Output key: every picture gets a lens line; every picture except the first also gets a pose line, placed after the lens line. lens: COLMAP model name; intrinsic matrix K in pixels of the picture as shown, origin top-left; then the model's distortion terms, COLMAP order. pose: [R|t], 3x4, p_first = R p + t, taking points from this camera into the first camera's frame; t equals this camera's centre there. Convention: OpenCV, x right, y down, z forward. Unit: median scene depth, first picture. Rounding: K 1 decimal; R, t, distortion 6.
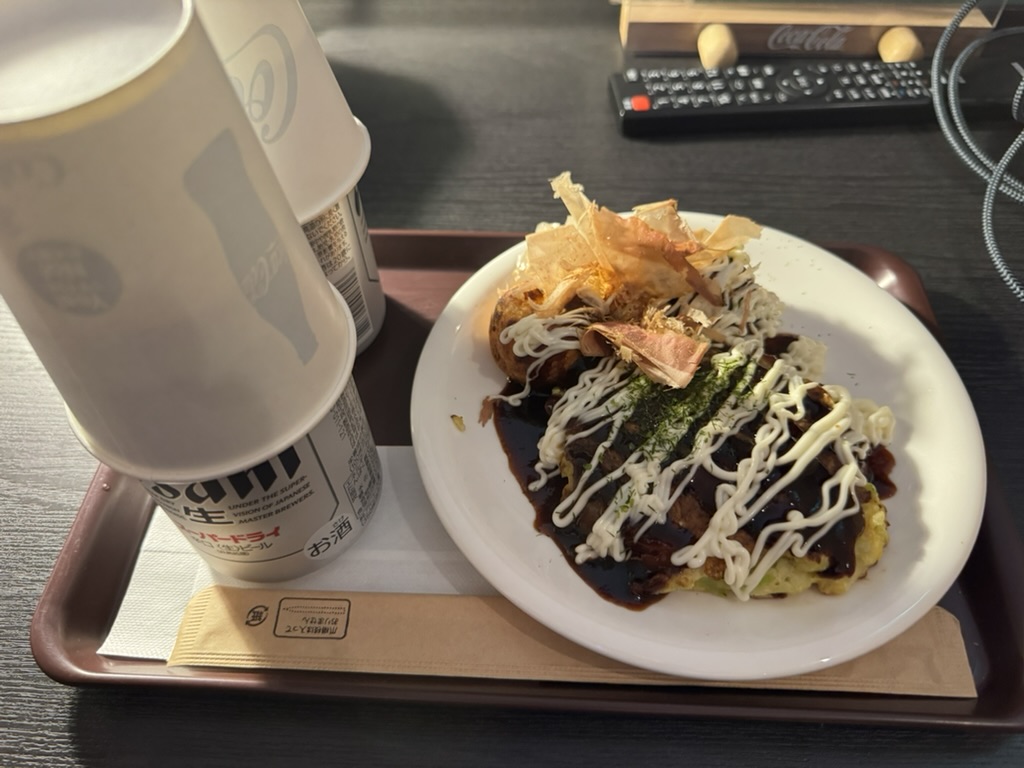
lens RADIAL K [[702.6, 0, 512.0], [0, 702.6, 384.0], [0, 0, 1]] dist [0.081491, -0.099235]
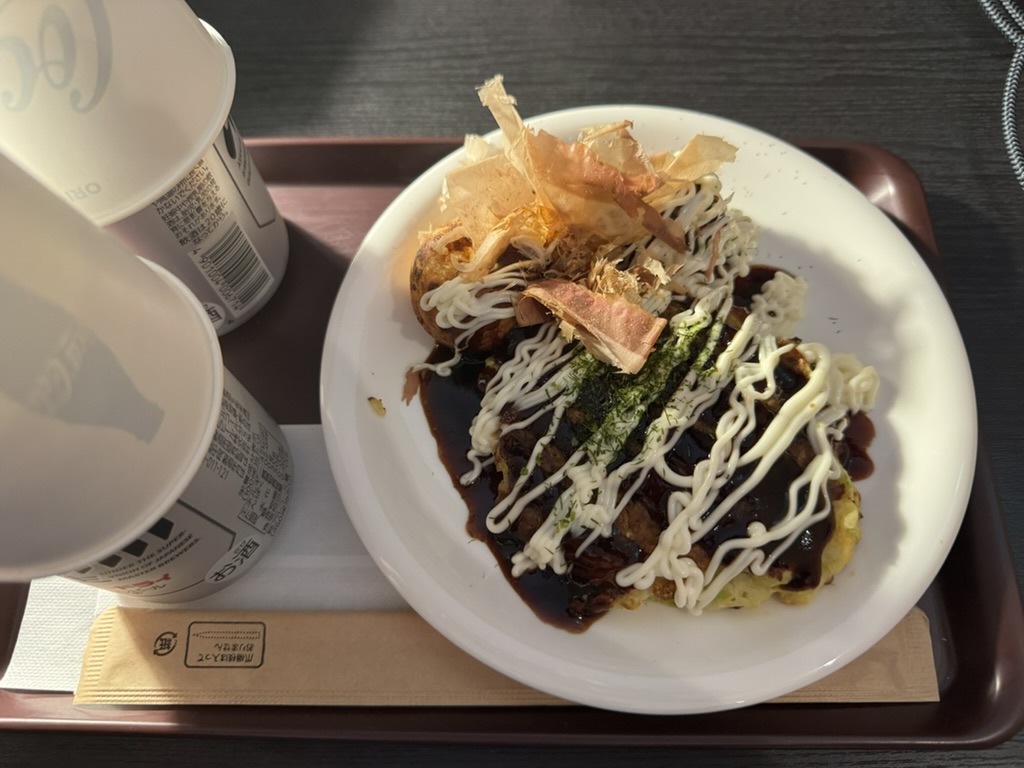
lens RADIAL K [[723.3, 0, 483.0], [0, 723.3, 384.8], [0, 0, 1]] dist [0.061129, -0.075194]
pose [[0.999232, -0.039170, 0.000539, 0.056104], [0.037955, 0.971454, 0.234172, -0.180346], [-0.009696, -0.233971, 0.972195, 0.141703]]
